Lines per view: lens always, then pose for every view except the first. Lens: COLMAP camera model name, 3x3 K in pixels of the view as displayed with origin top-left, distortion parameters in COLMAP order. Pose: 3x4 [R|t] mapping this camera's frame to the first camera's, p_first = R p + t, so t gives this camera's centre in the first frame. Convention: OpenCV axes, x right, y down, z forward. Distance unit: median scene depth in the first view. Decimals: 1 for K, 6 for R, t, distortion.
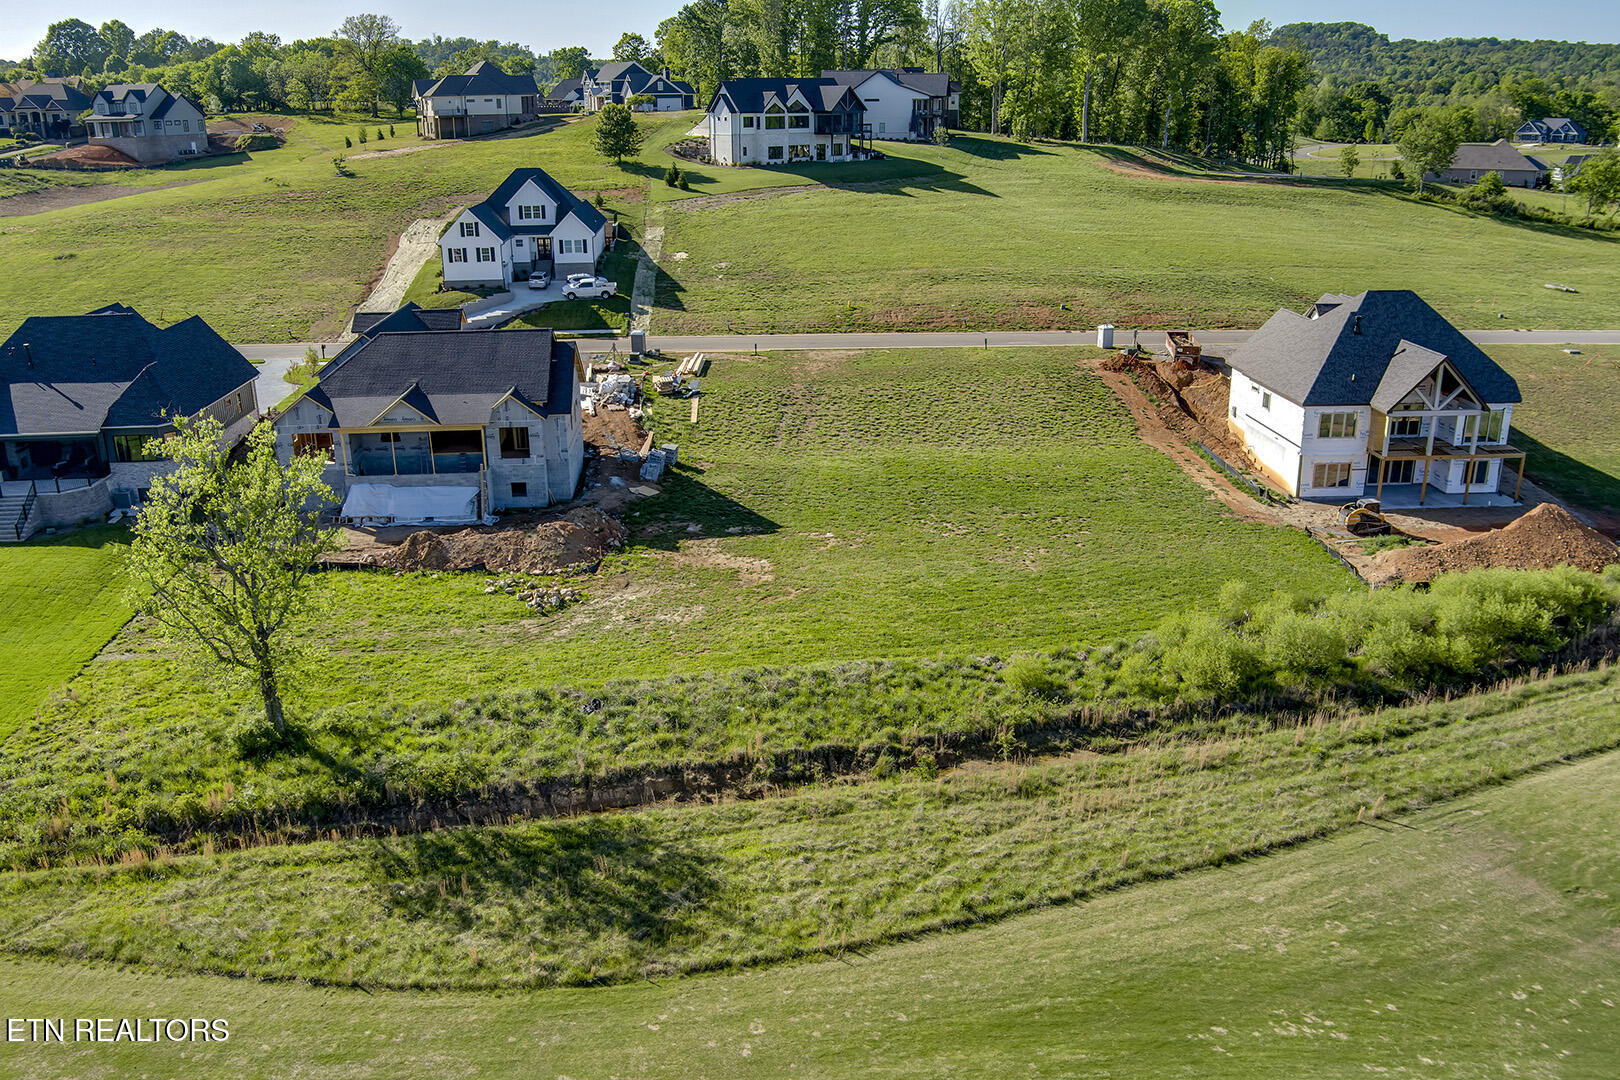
lens RADIAL K [[1310.0, 0, 814.2], [0, 1310.0, 545.7], [0, 0, 1]] dist [-0.071495, 0.010679]
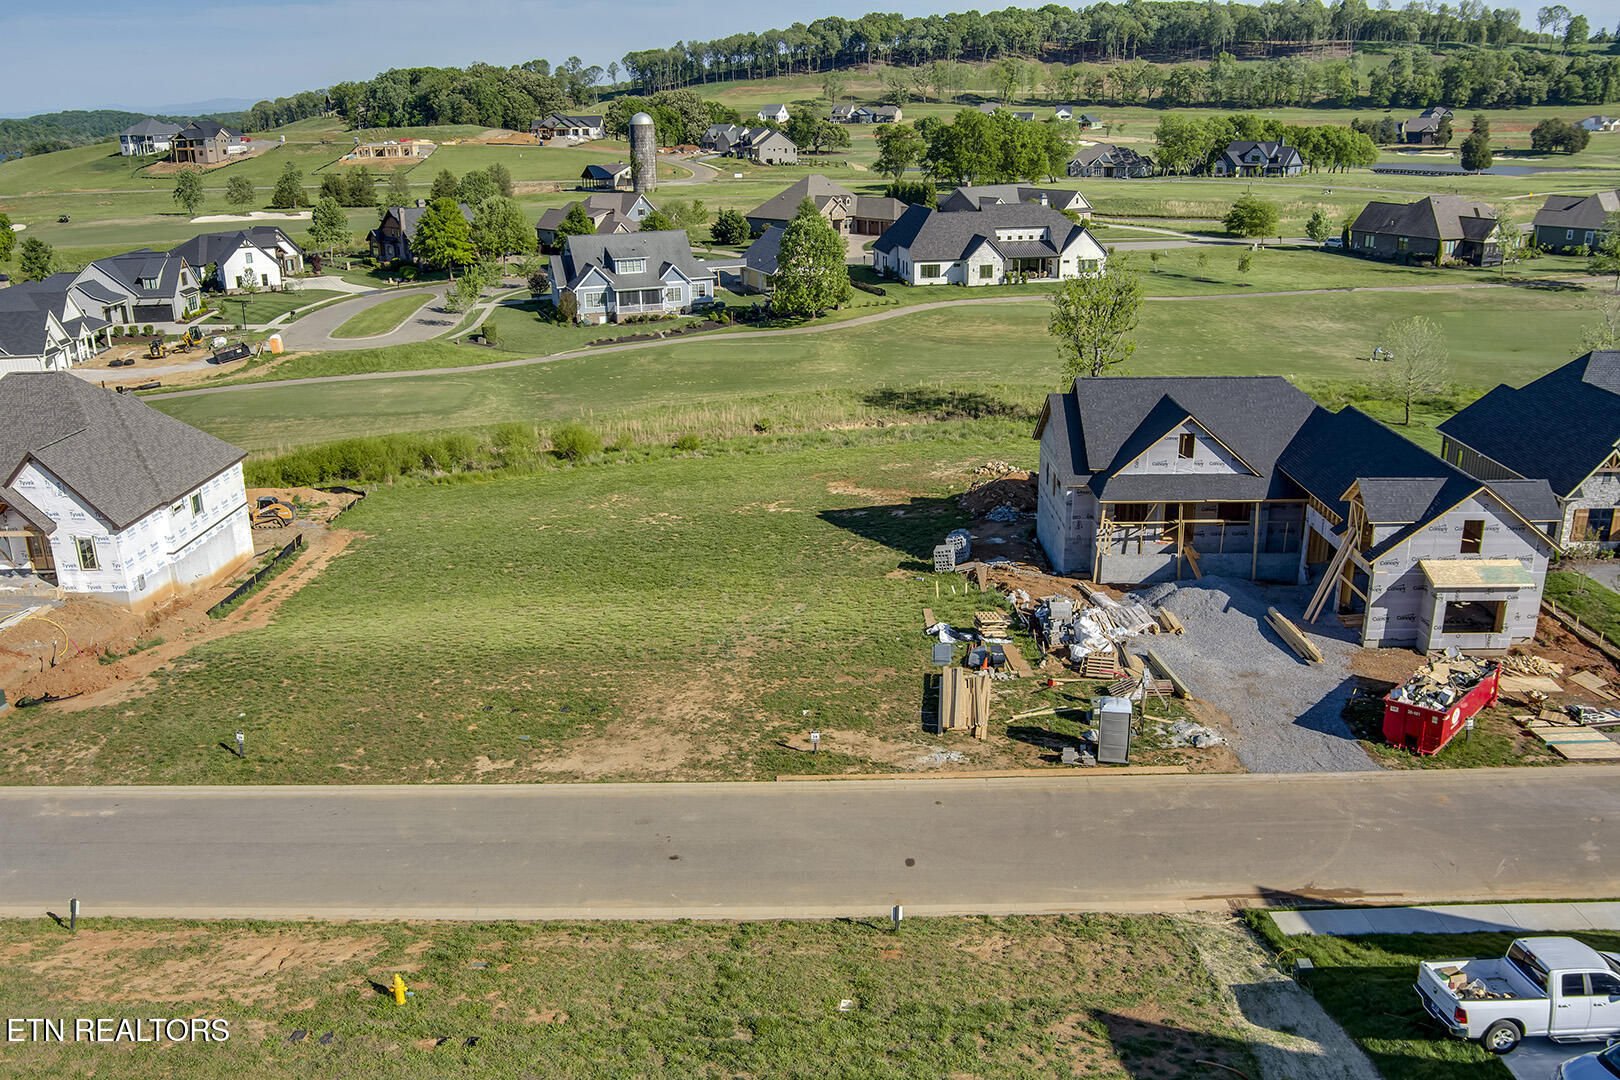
lens RADIAL K [[1296.9, 0, 798.8], [0, 1296.9, 545.8], [0, 0, 1]] dist [-0.080792, 0.033990]
pose [[-0.995406, -0.004617, 0.095630, -0.090054], [0.055104, 0.789189, 0.611674, -0.510898], [-0.078294, 0.614133, -0.785309, 1.483247]]
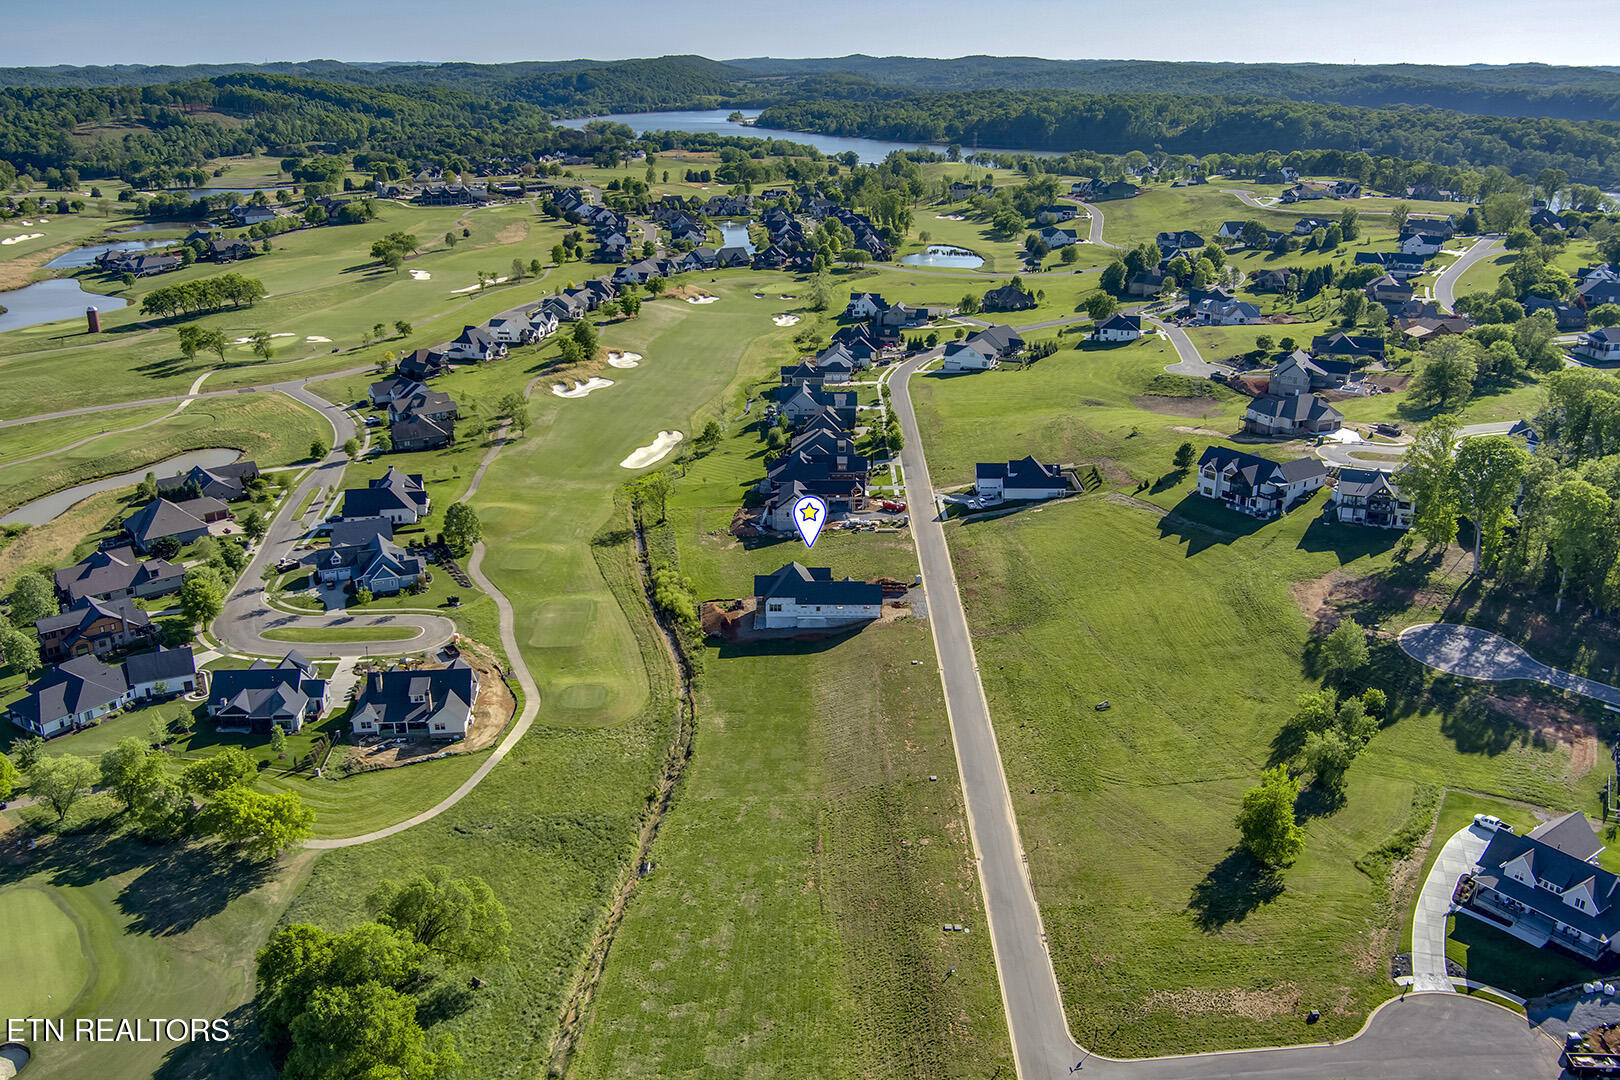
lens RADIAL K [[1406.2, 0, 737.6], [0, 1406.2, 541.3], [0, 0, 1]] dist [-0.065643, -0.000006]
pose [[-0.123621, 0.341643, -0.931664, 3.357175], [-0.310483, 0.878410, 0.363312, -1.335507], [0.942506, 0.334179, -0.002516, 0.772862]]
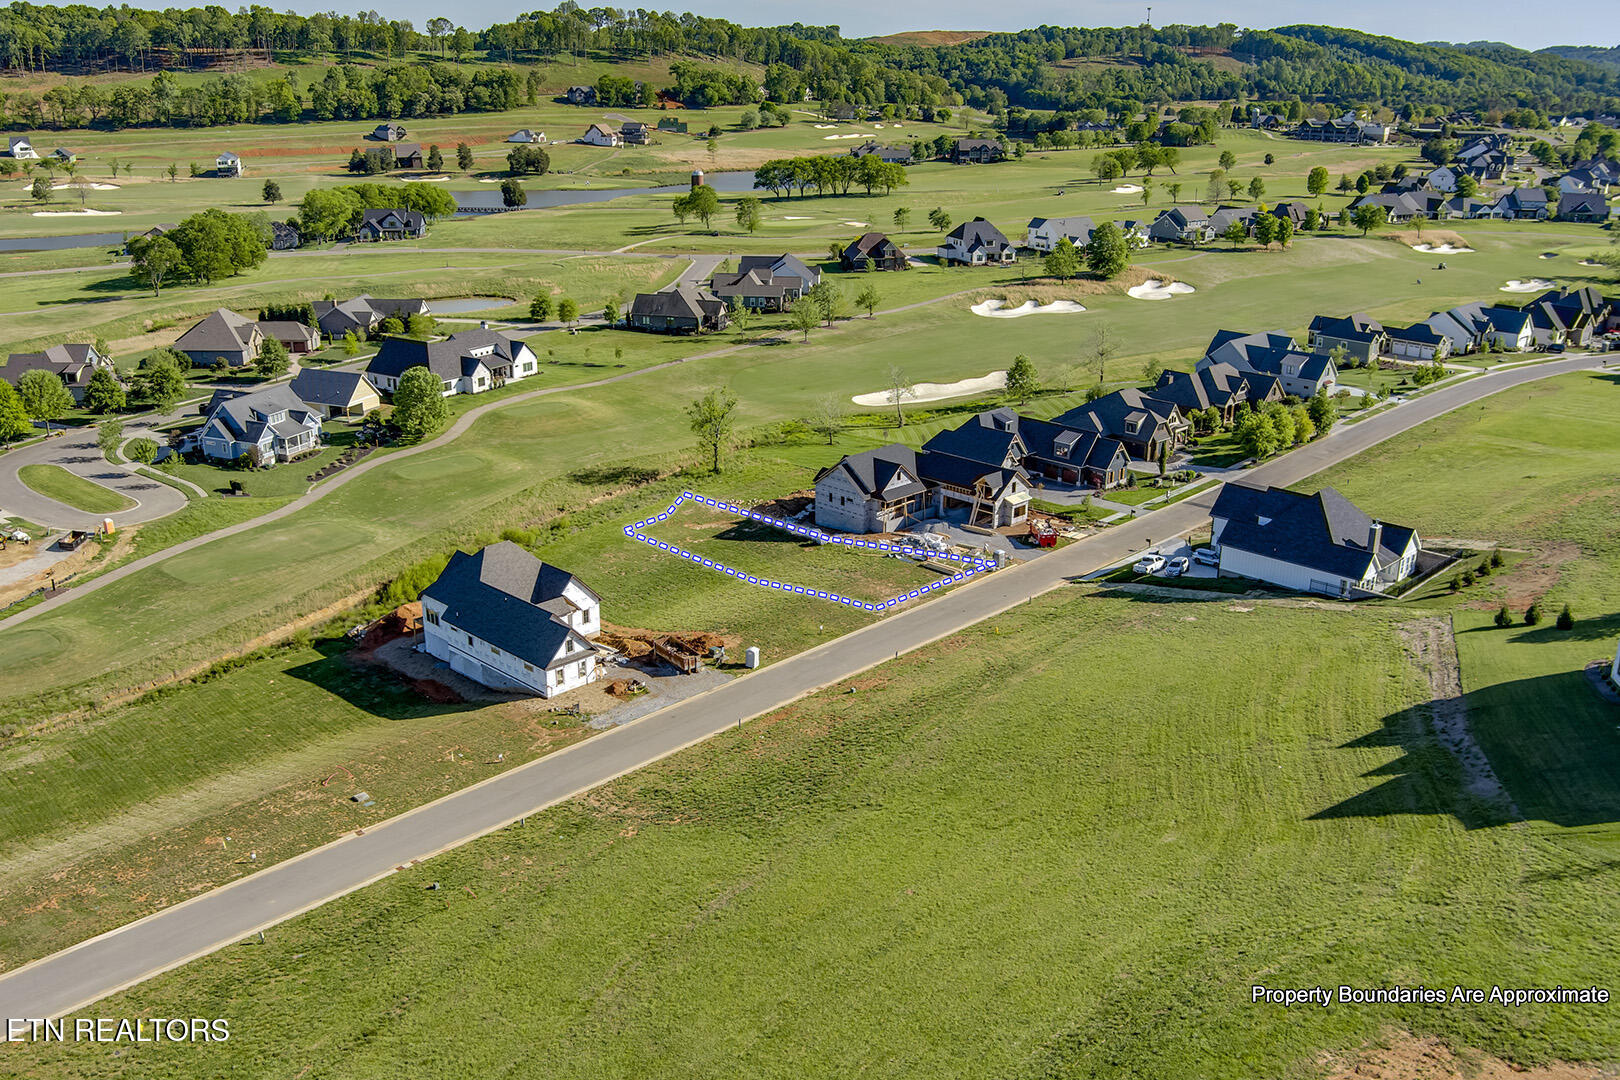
lens RADIAL K [[1434.8, 0, 719.5], [0, 1434.8, 585.1], [0, 0, 1]] dist [-0.075515, 0.015503]
pose [[-0.784489, 0.234264, -0.574193, 1.138468], [-0.187047, 0.793399, 0.579251, -1.115800], [0.591262, 0.561818, -0.578594, 2.000169]]
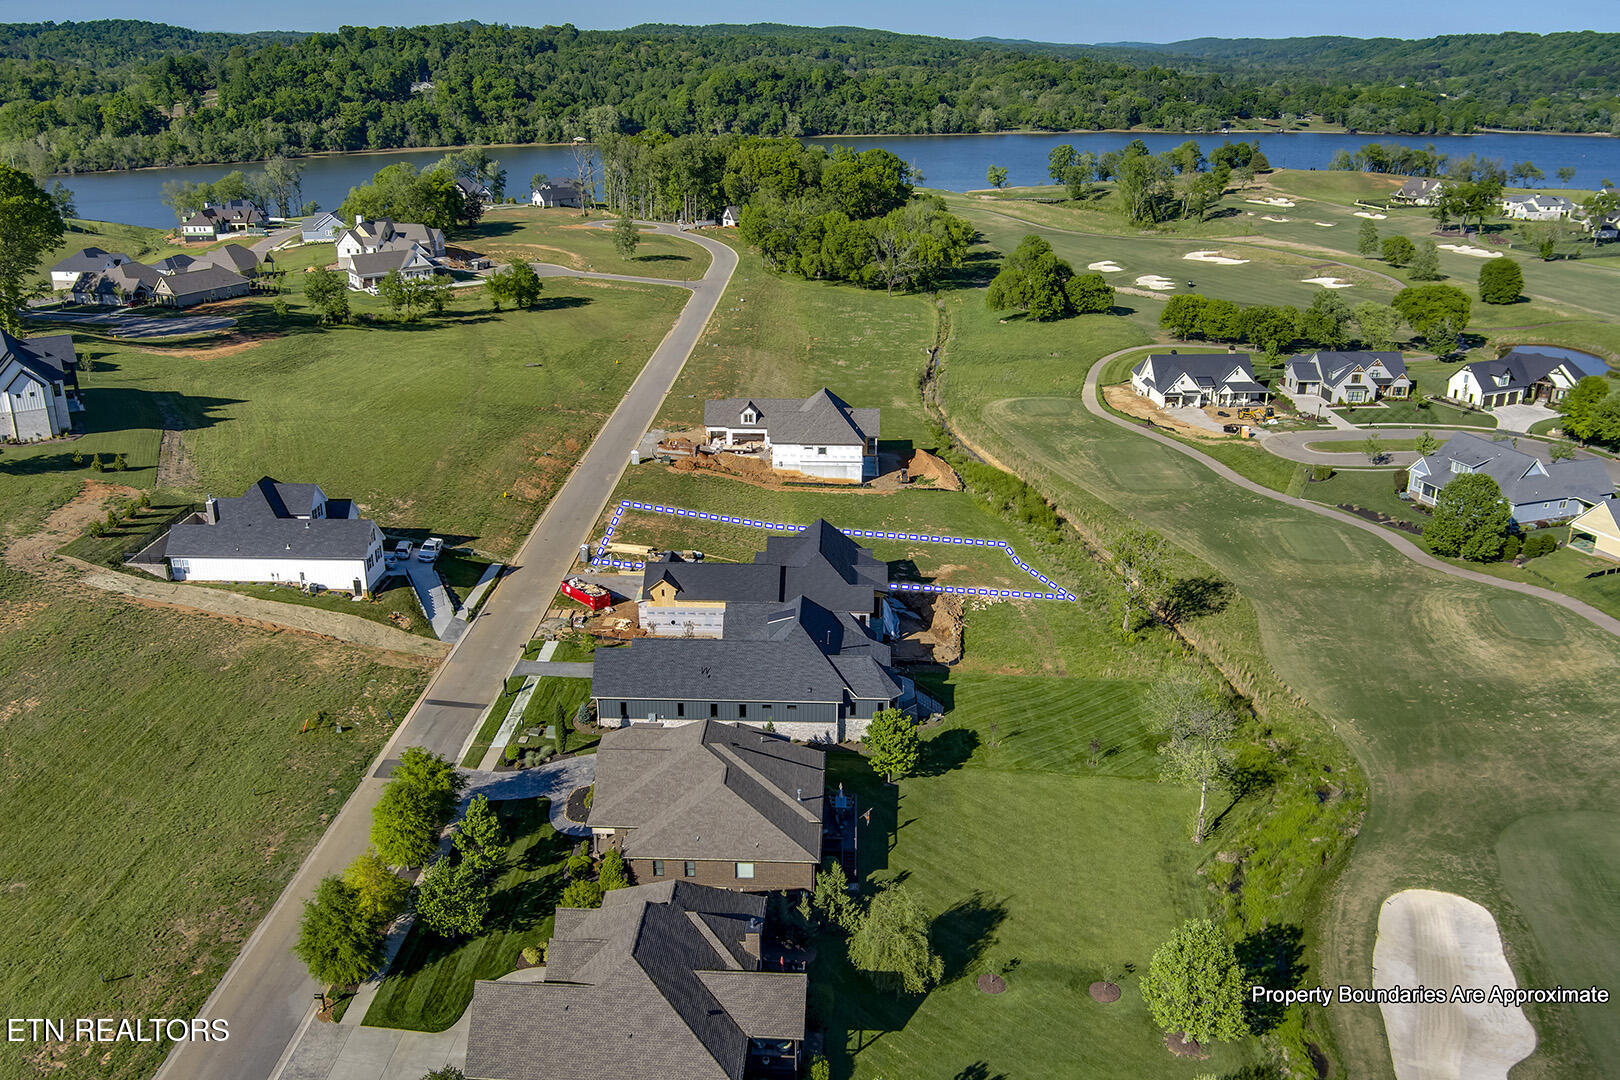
lens RADIAL K [[1337.0, 0, 821.6], [0, 1337.0, 547.9], [0, 0, 1]] dist [-0.077526, 0.026260]
pose [[0.094207, -0.342259, 0.934871, -1.682990], [0.319303, 0.899826, 0.297252, -0.587314], [-0.942958, 0.270504, 0.194054, 0.559557]]
